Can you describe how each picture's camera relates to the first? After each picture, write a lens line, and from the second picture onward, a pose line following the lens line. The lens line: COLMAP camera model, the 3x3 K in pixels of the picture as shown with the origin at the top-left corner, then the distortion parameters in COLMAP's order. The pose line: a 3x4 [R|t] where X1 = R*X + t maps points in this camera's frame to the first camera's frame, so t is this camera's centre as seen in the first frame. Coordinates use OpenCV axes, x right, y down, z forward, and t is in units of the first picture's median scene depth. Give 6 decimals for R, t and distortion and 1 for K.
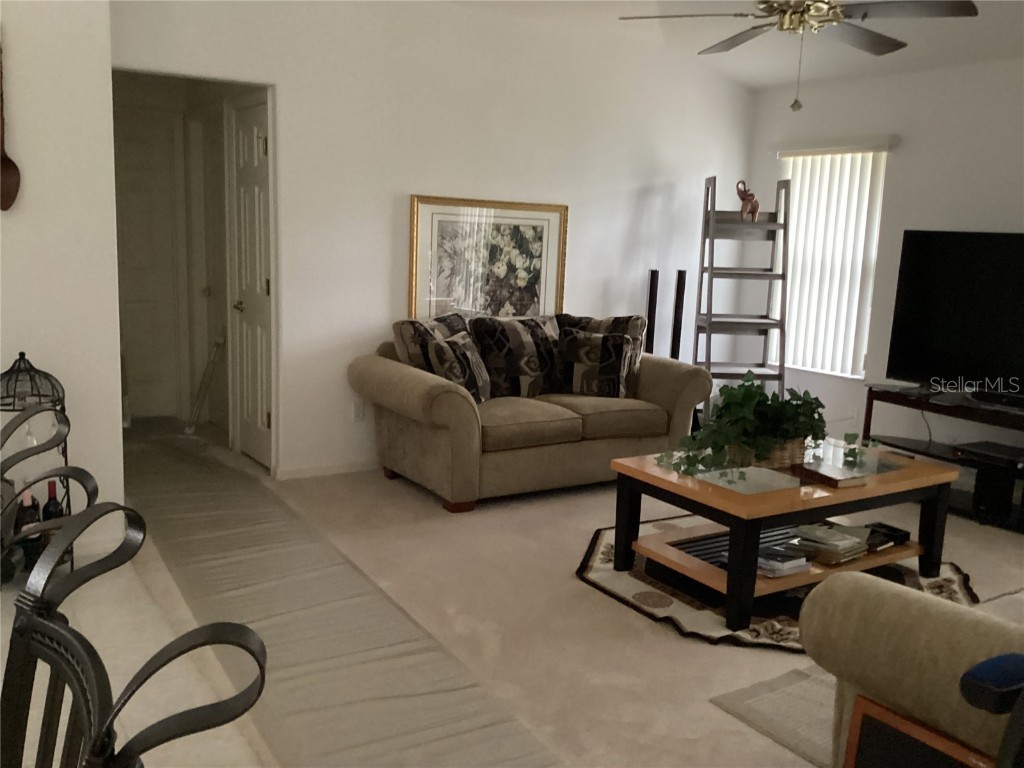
lens RADIAL K [[936.6, 0, 514.2], [0, 936.6, 384.5], [0, 0, 1]] dist [0.002524, 0.000000]
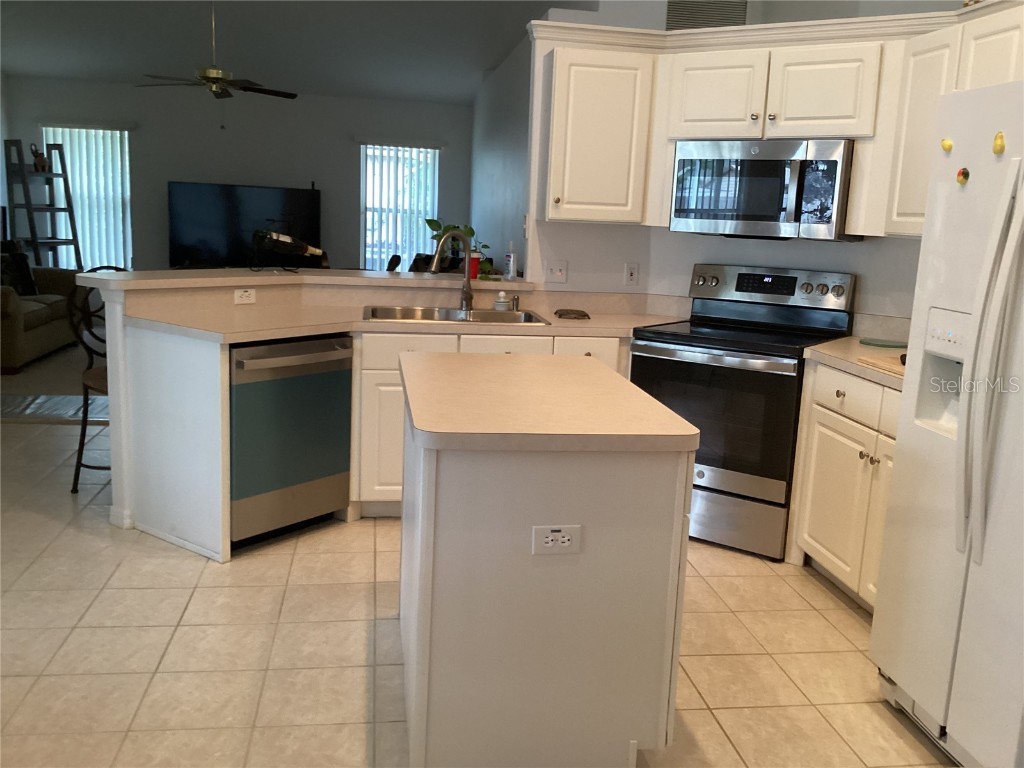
lens RADIAL K [[936.6, 0, 508.5], [0, 936.6, 385.0], [0, 0, 1]] dist [0.002524, 0.000000]
pose [[0.417226, -0.188268, 0.889088, -0.860154], [0.119306, 0.981187, 0.151783, 0.017180], [-0.900938, 0.042746, 0.431838, -0.287029]]
